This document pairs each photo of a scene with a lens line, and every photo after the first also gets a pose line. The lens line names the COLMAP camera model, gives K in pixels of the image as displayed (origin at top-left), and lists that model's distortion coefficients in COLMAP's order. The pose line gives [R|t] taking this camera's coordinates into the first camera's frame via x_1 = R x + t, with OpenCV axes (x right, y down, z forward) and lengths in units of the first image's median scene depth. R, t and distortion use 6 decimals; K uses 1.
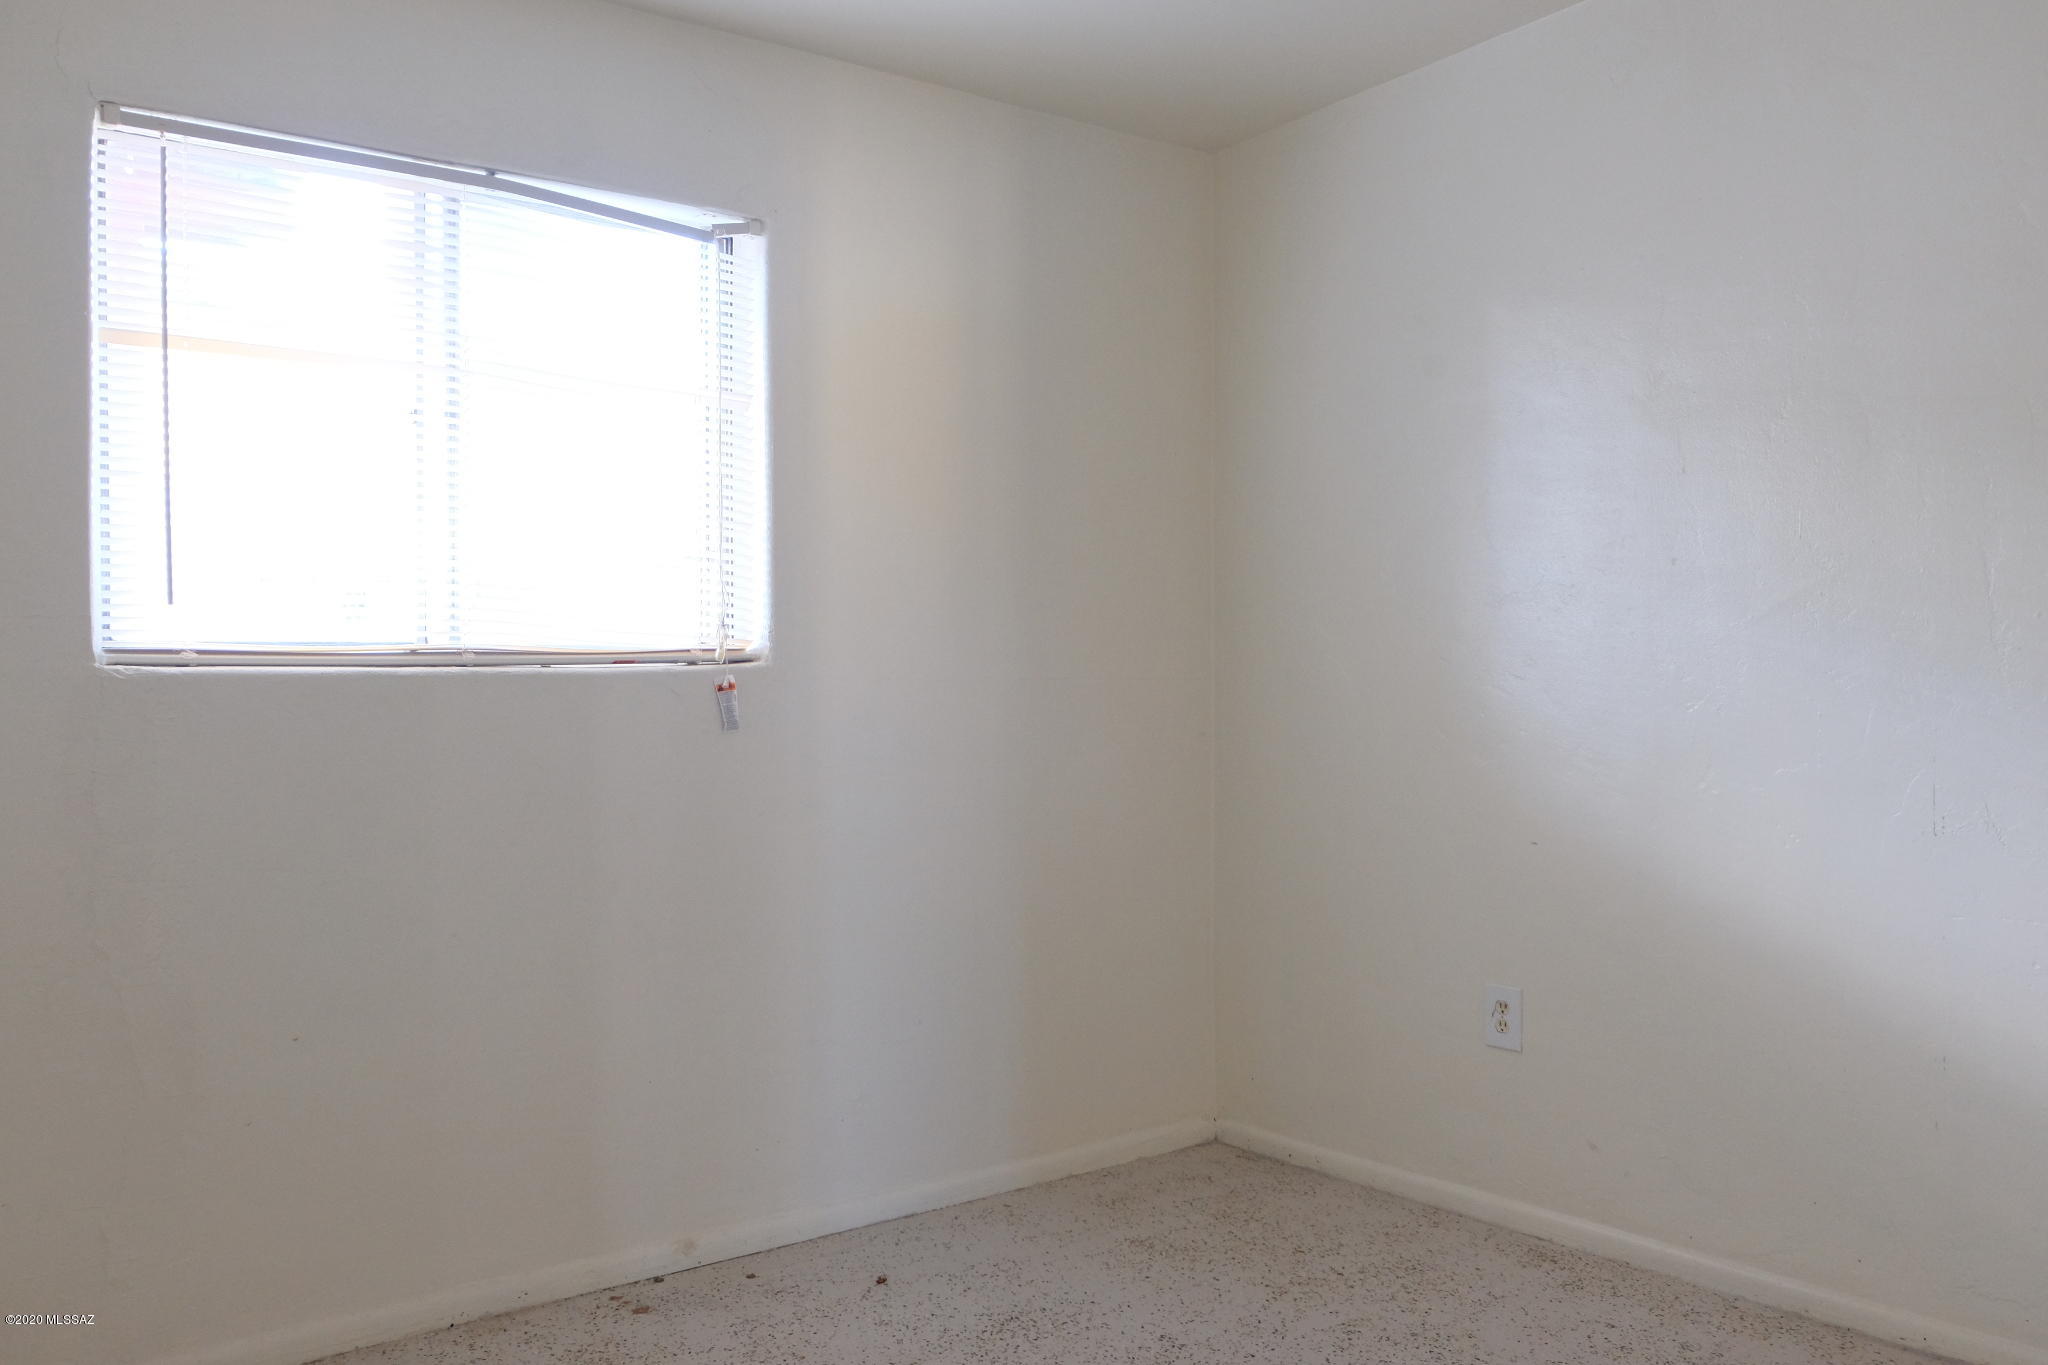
lens RADIAL K [[1743.0, 0, 1025.2], [0, 1743.0, 679.1], [0, 0, 1]] dist [-0.003289, -0.009500]
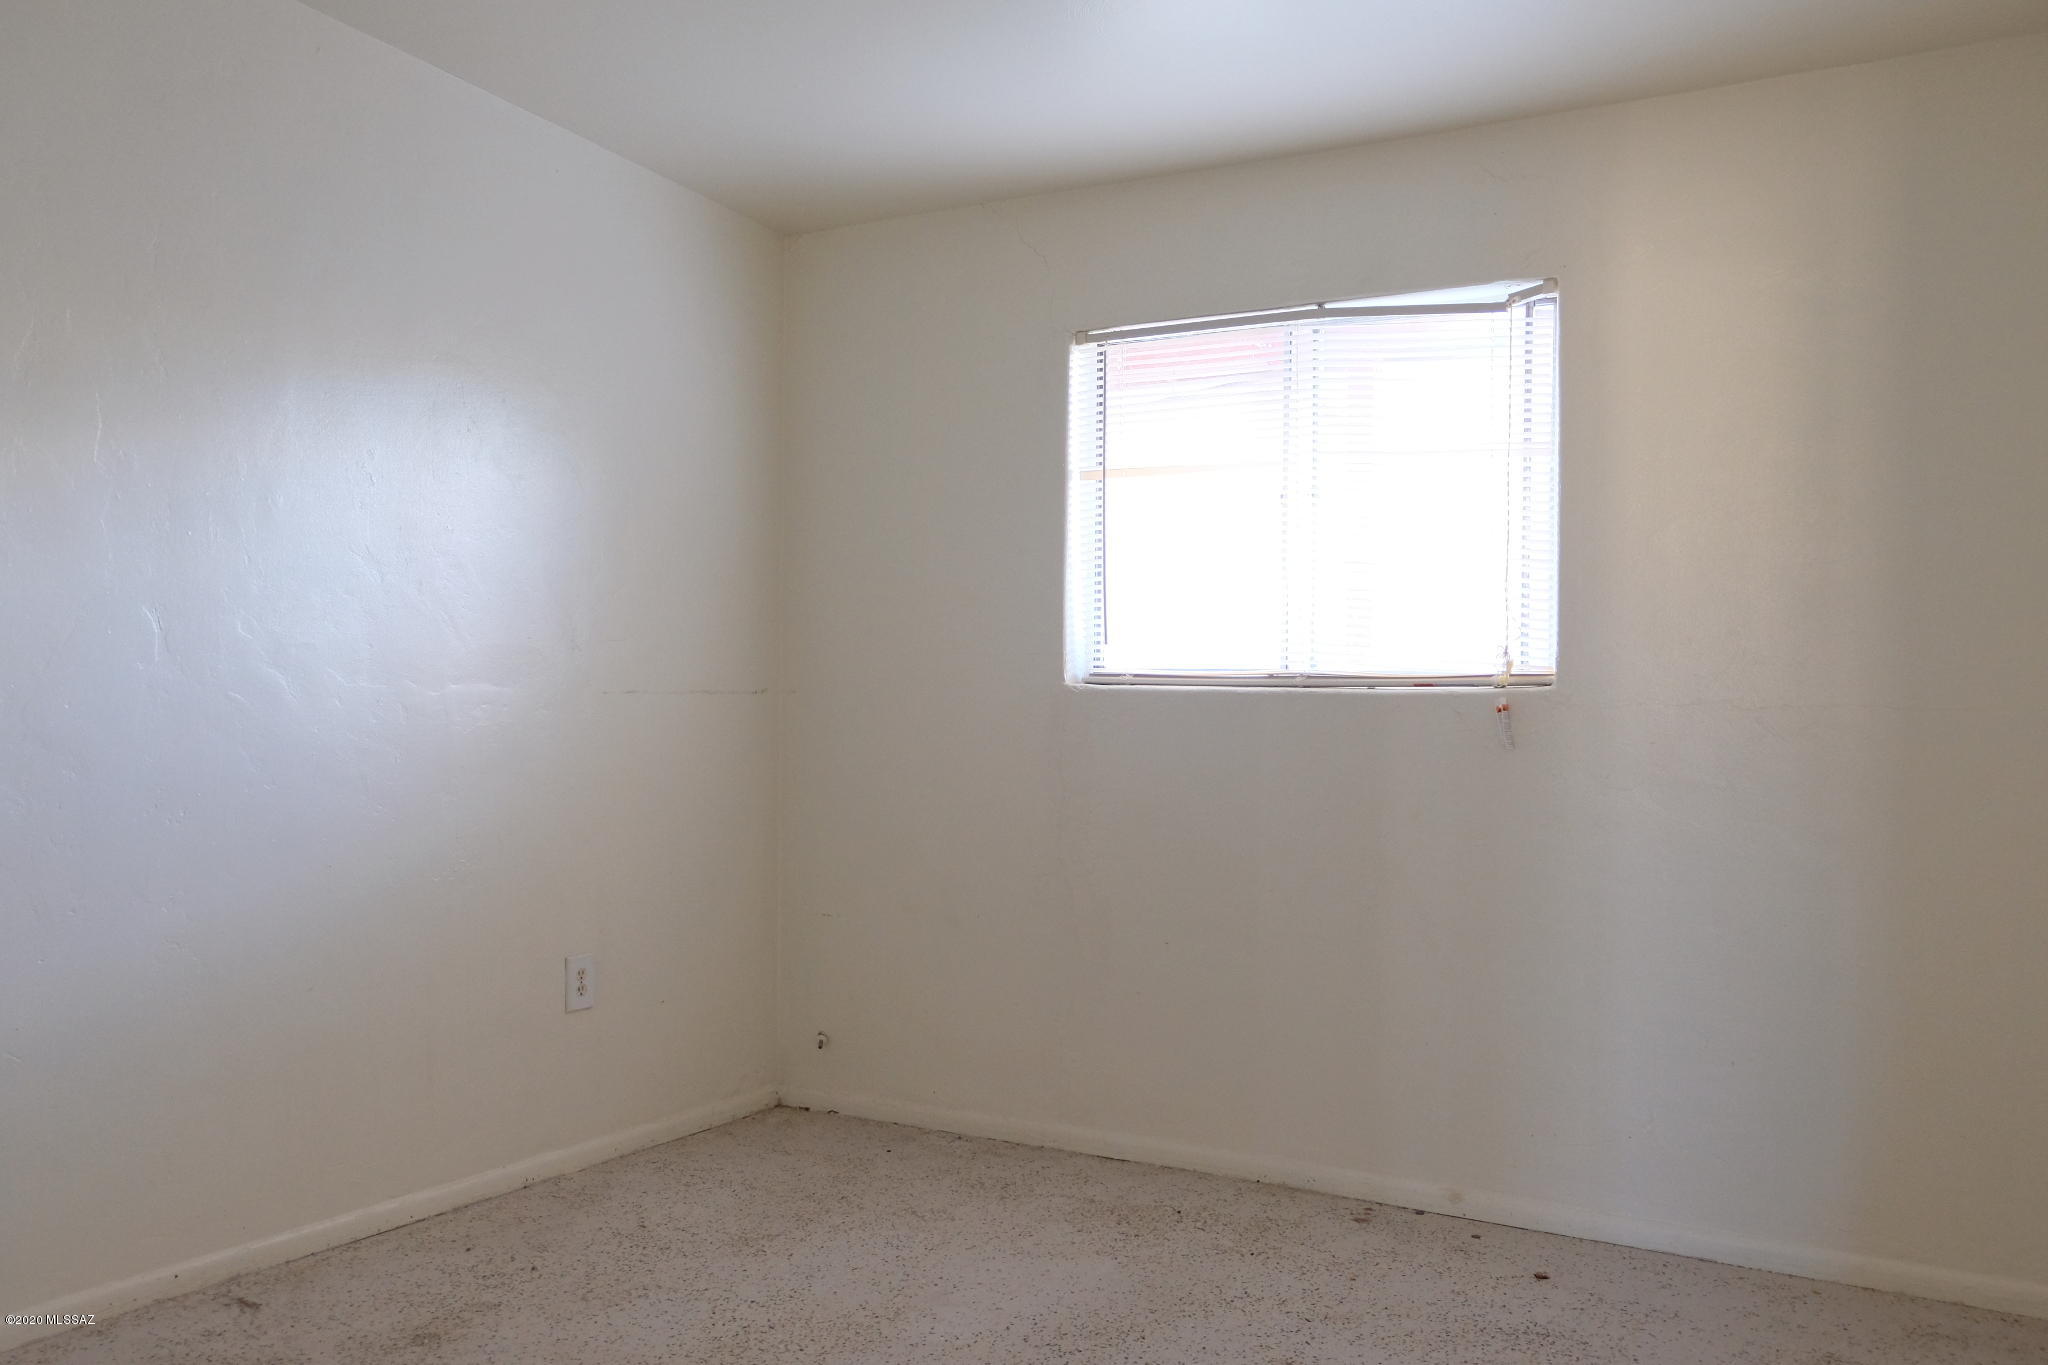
lens RADIAL K [[1743.0, 0, 1025.4], [0, 1743.0, 682.0], [0, 0, 1]] dist [-0.003289, -0.009500]
pose [[0.333556, 0.004457, -0.942720, 0.828632], [-0.020692, 0.999783, -0.002594, -0.003346], [0.942503, 0.020372, 0.333576, 0.363398]]
